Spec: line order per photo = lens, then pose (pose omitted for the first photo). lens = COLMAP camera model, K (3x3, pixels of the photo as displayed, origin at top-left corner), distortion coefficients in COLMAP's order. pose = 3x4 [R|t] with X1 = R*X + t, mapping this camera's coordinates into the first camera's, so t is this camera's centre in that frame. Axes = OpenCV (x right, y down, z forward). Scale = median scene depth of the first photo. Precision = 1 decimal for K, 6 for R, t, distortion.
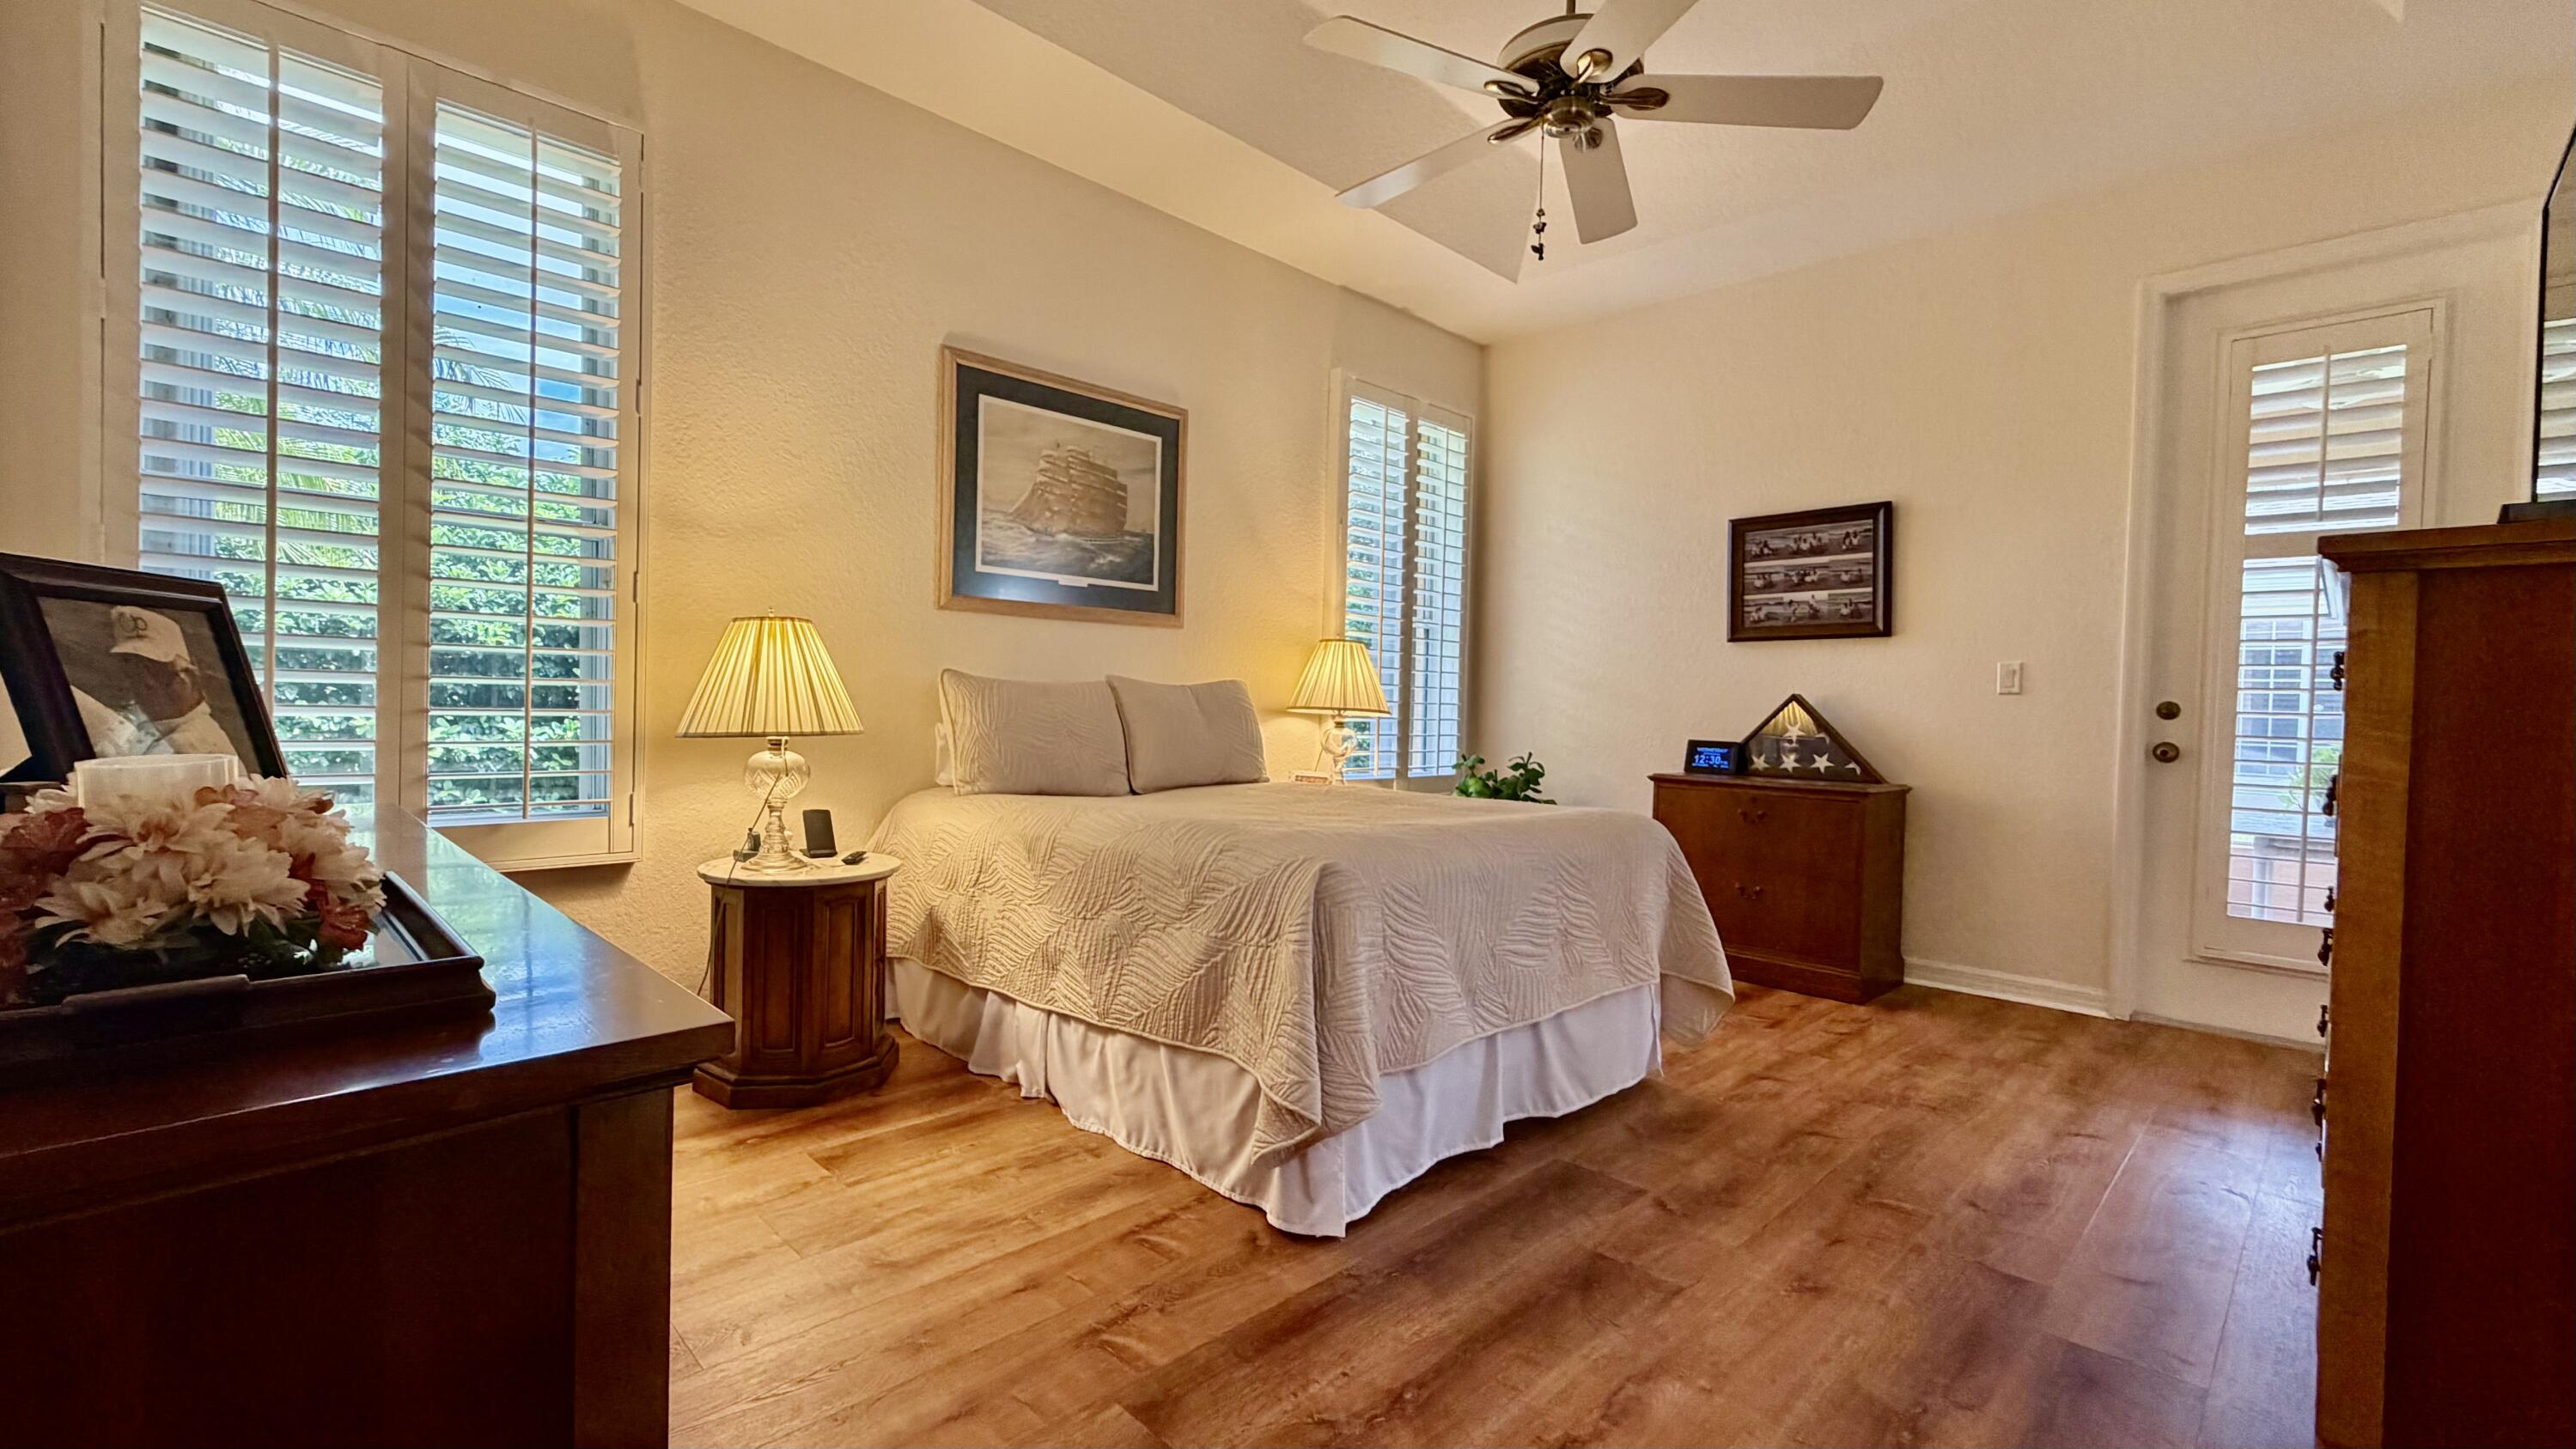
lens RADIAL K [[1082.6, 0, 1276.1], [0, 1082.6, 723.6], [0, 0, 1]] dist [-0.001929, 0.000543]
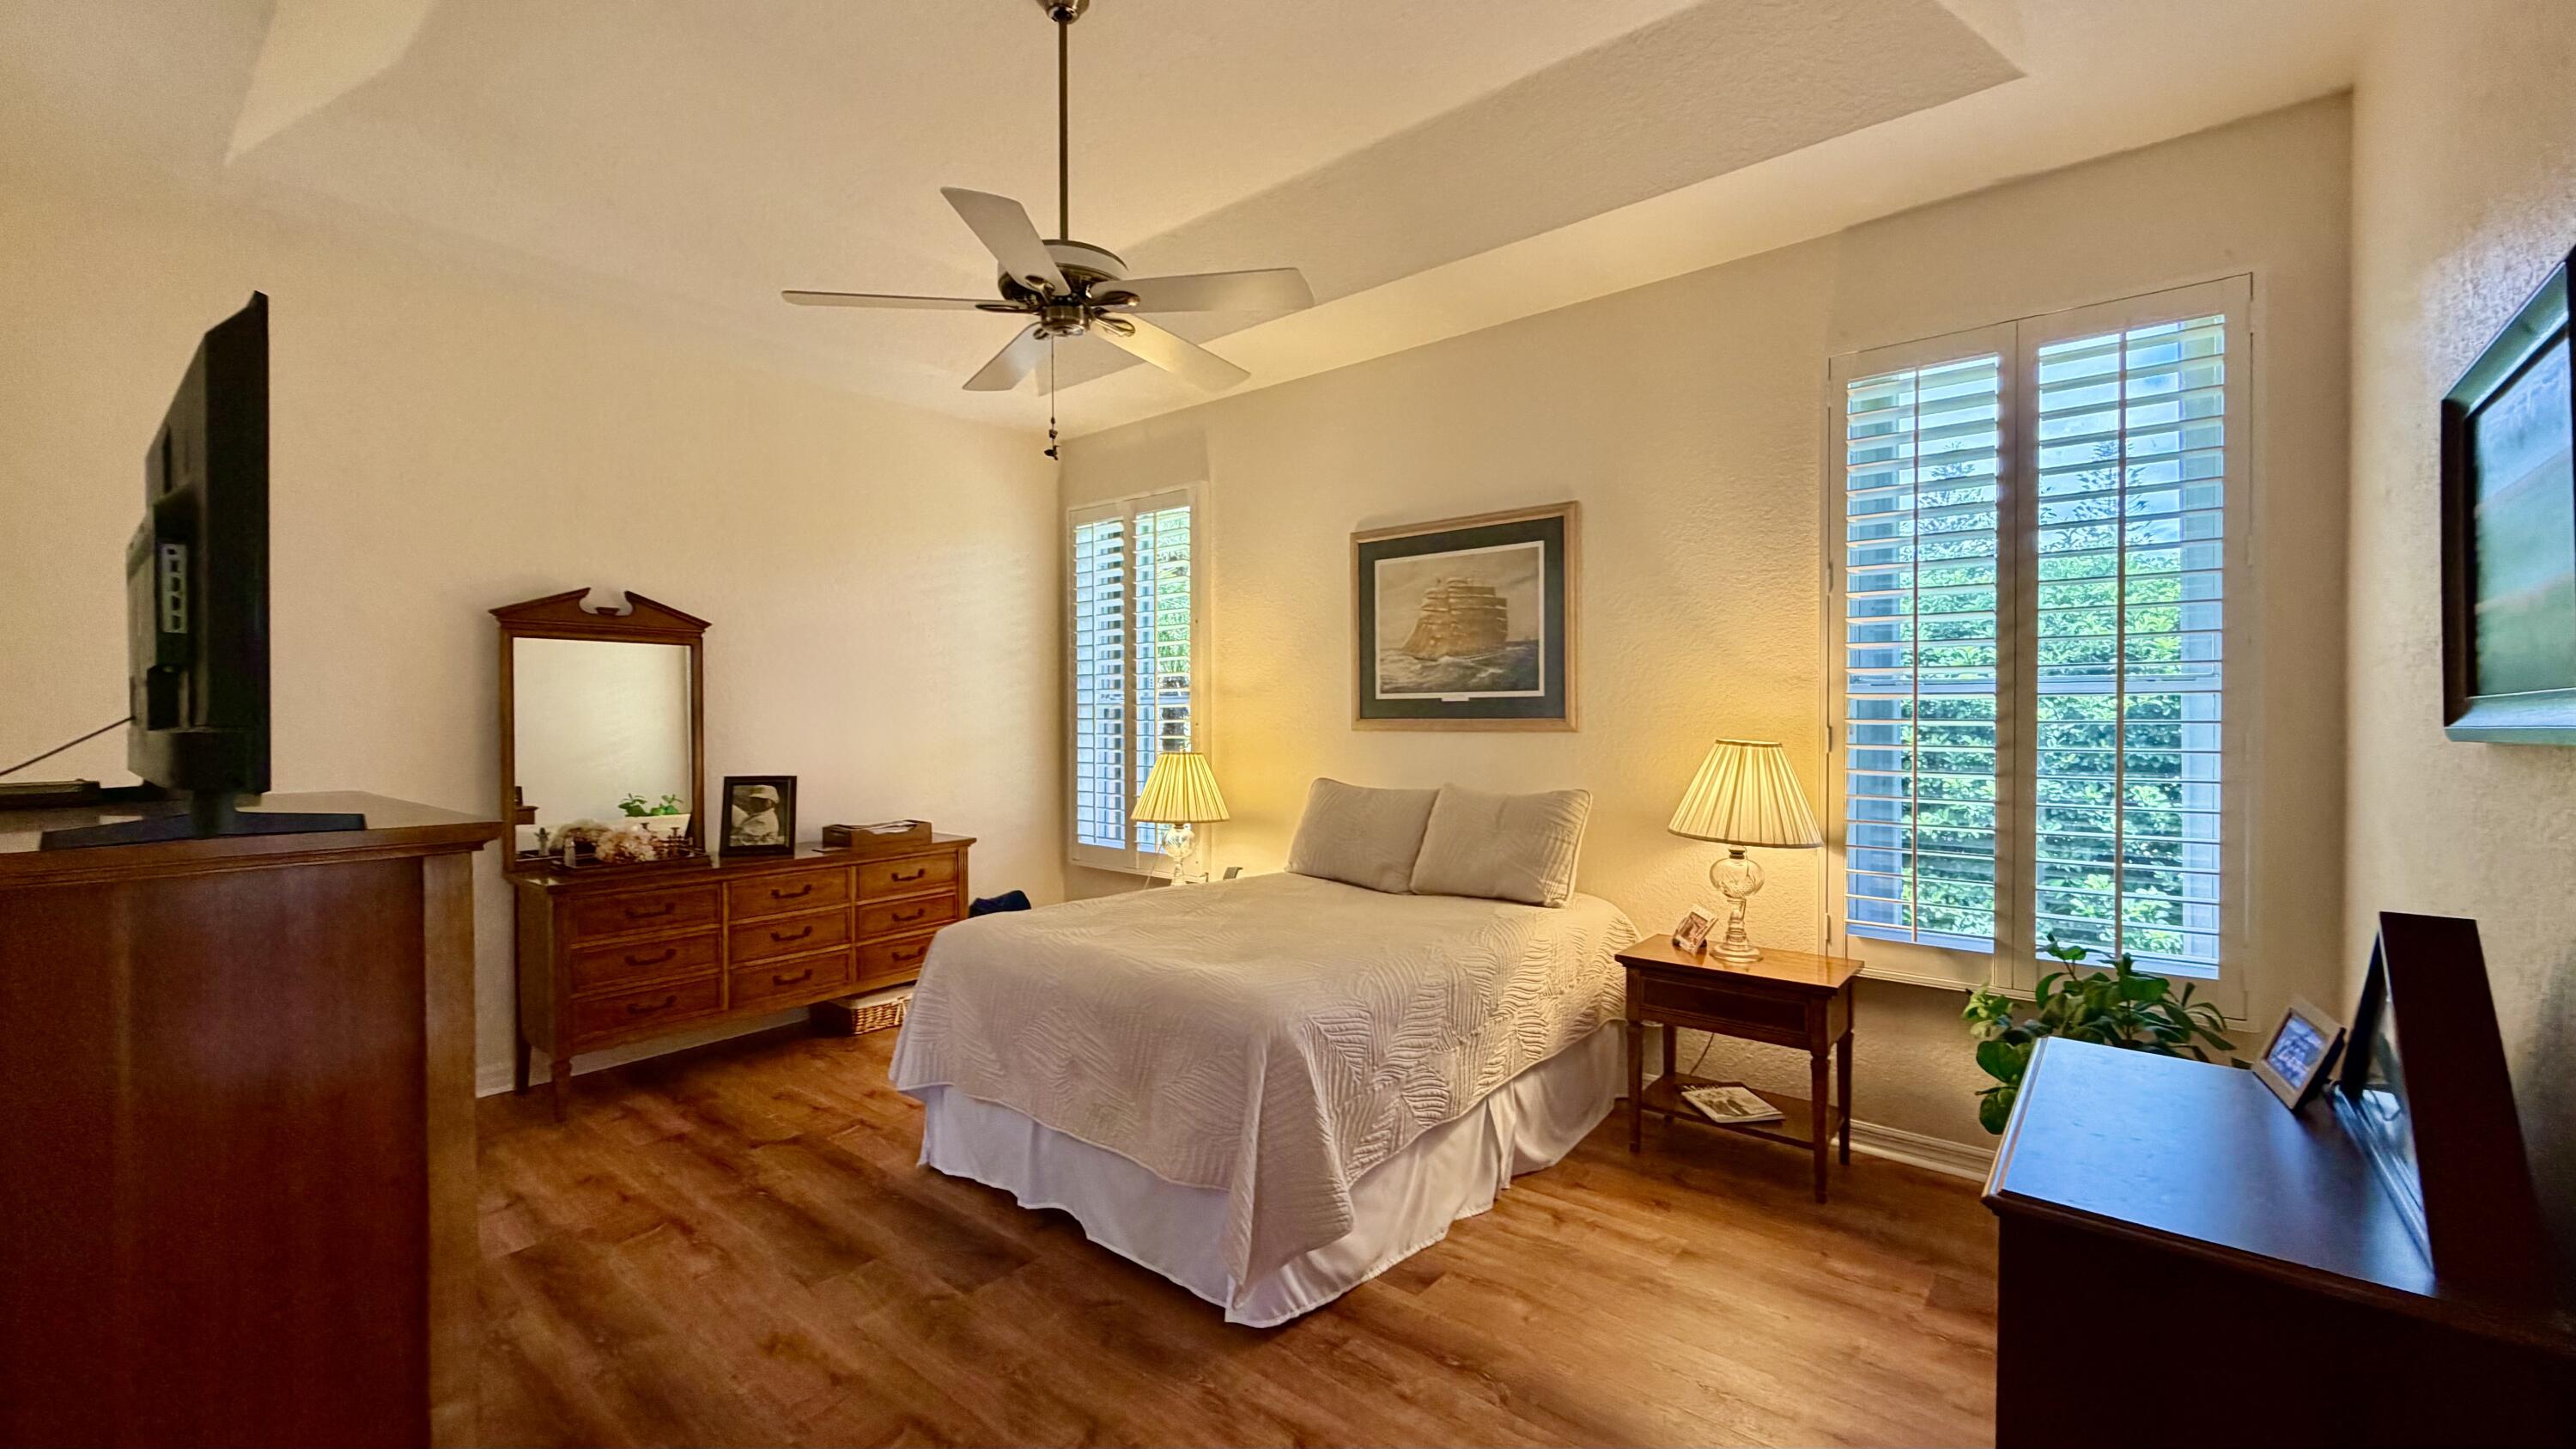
lens RADIAL K [[1033.4, 0, 1285.6], [0, 1033.4, 726.6], [0, 0, 1]] dist [-0.000126, -0.000545]
pose [[0.096032, -0.015205, -0.995262, 0.872109], [-0.016074, 0.999729, -0.016824, -0.081907], [0.995248, 0.017614, 0.095761, 0.736709]]
